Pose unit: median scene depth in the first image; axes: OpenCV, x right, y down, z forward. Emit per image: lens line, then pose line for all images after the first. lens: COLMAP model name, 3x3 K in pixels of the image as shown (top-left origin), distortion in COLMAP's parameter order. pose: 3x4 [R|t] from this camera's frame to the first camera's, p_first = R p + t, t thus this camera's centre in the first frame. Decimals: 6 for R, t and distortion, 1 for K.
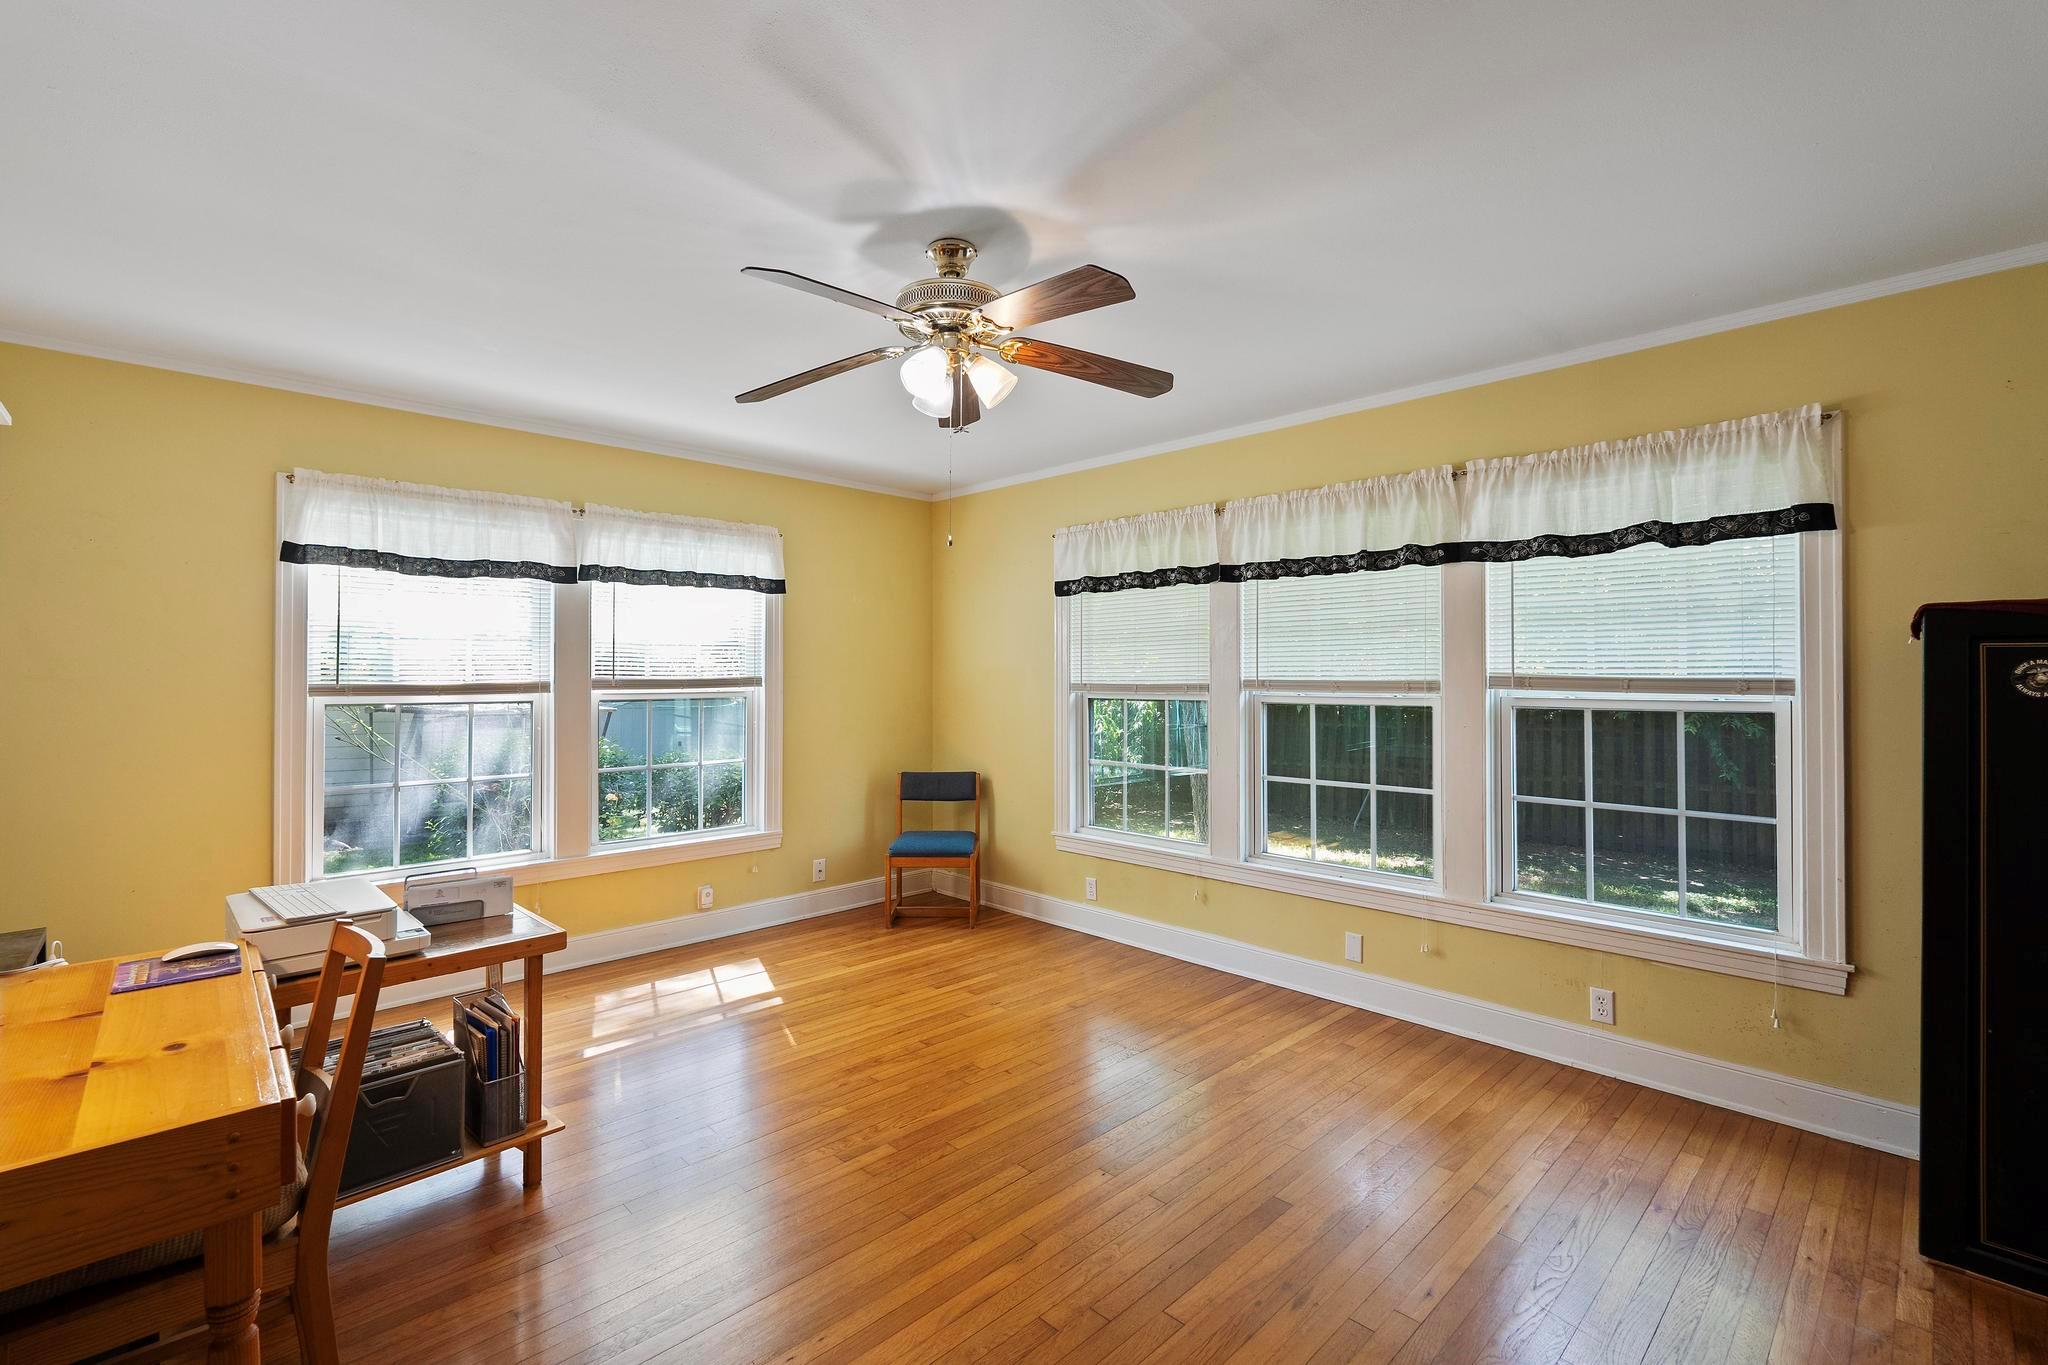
lens RADIAL K [[903.1, 0, 1016.7], [0, 903.1, 667.7], [0, 0, 1]] dist [0.000990, 0.000005]
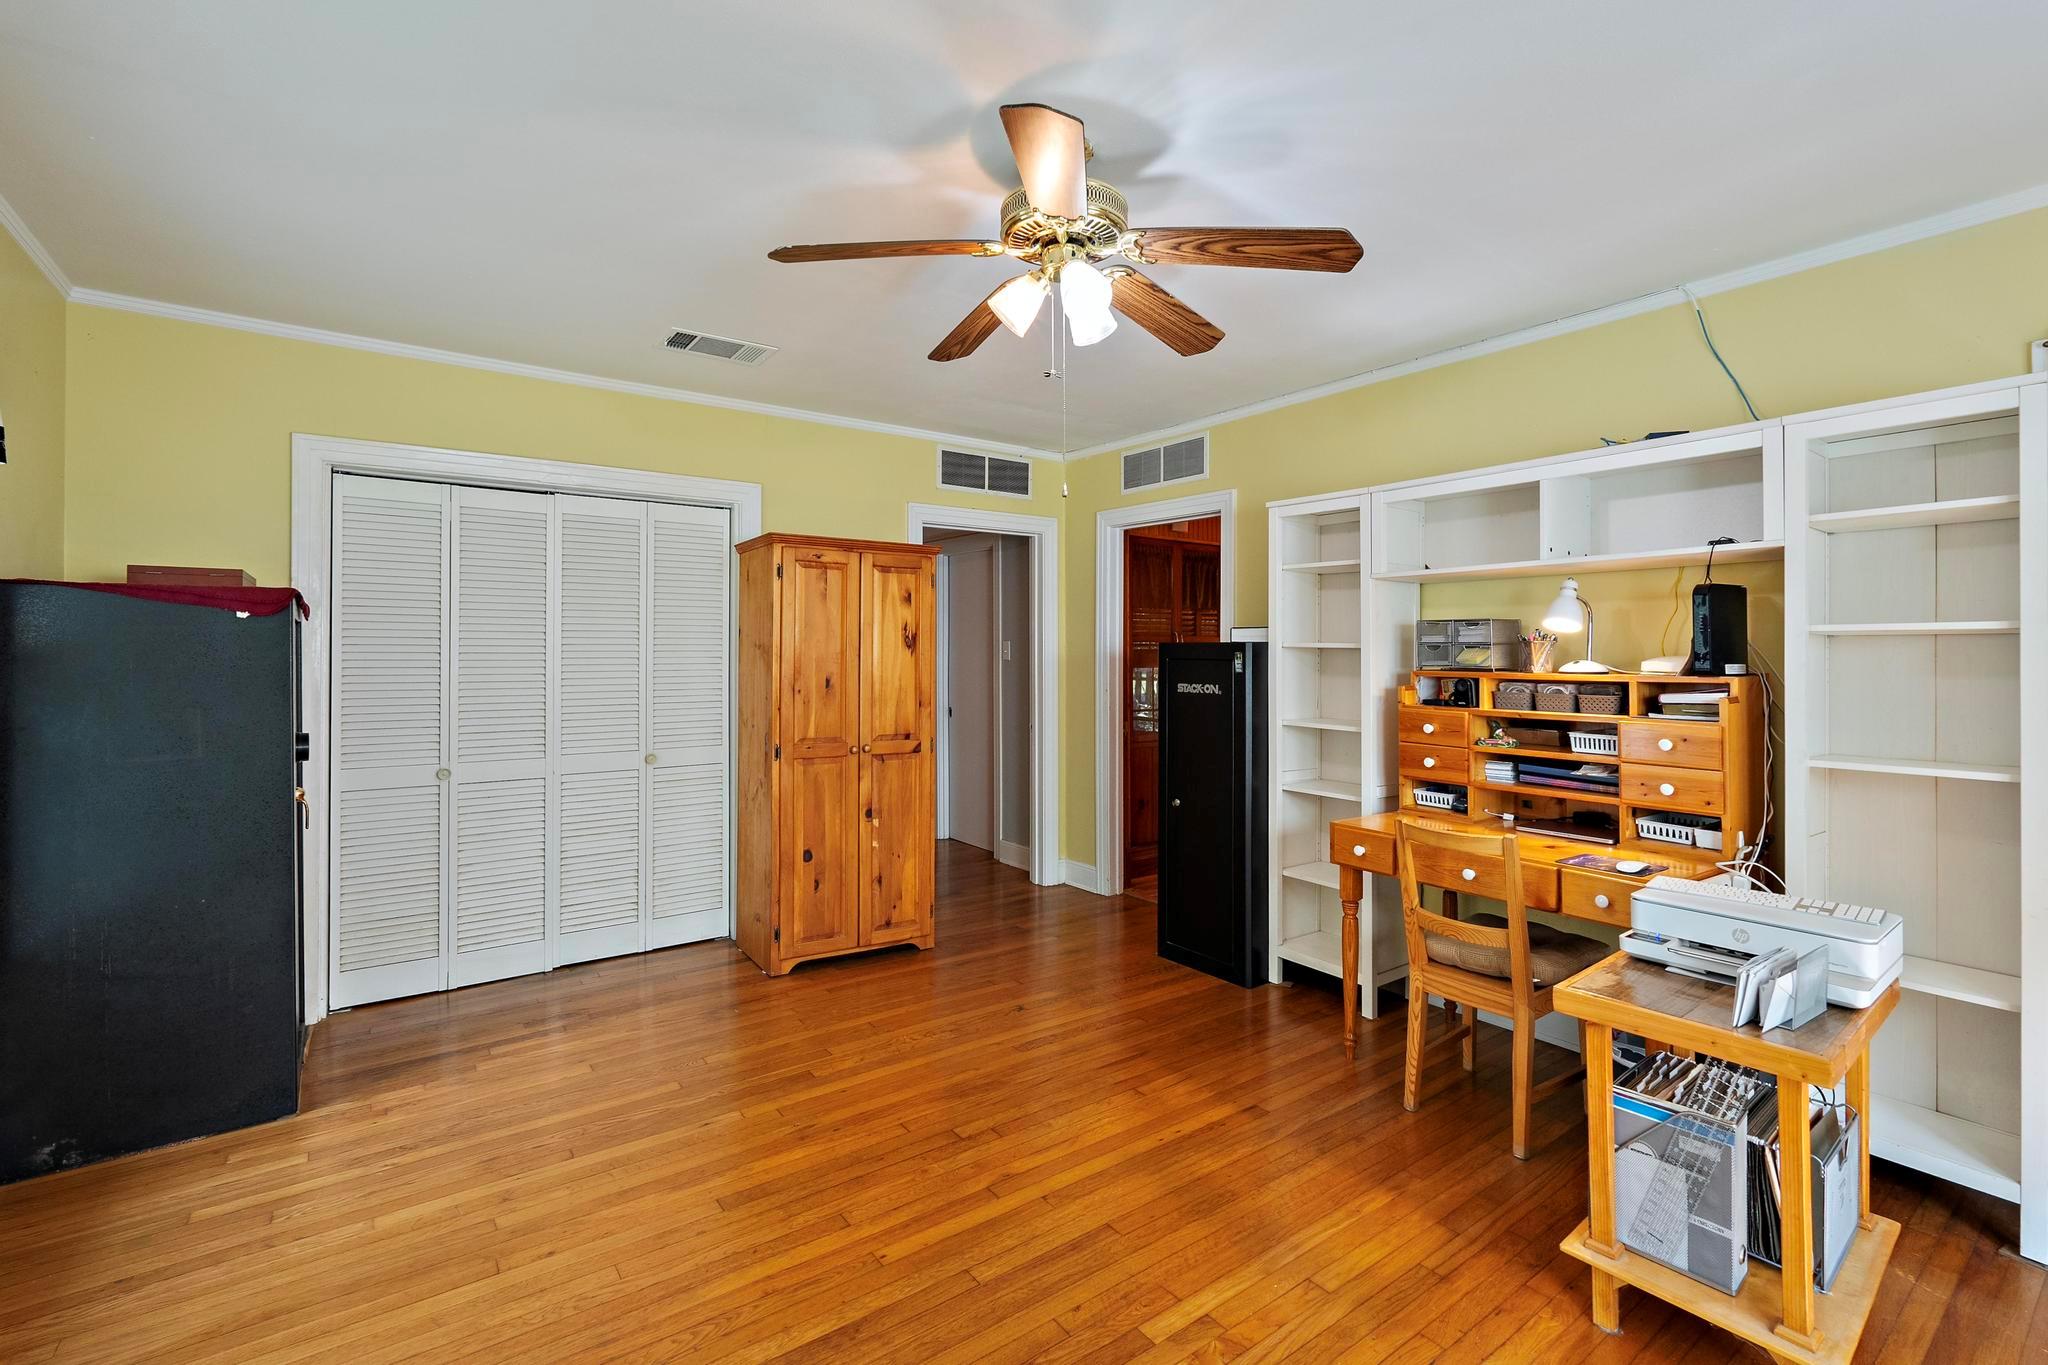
lens RADIAL K [[925.8, 0, 1021.4], [0, 925.8, 654.3], [0, 0, 1]] dist [-0.001417, -0.000089]
pose [[-0.989578, 0.004547, 0.143925, -0.166928], [0.002625, 0.999905, -0.013541, 0.018670], [-0.143973, -0.013022, -0.989496, 1.945218]]
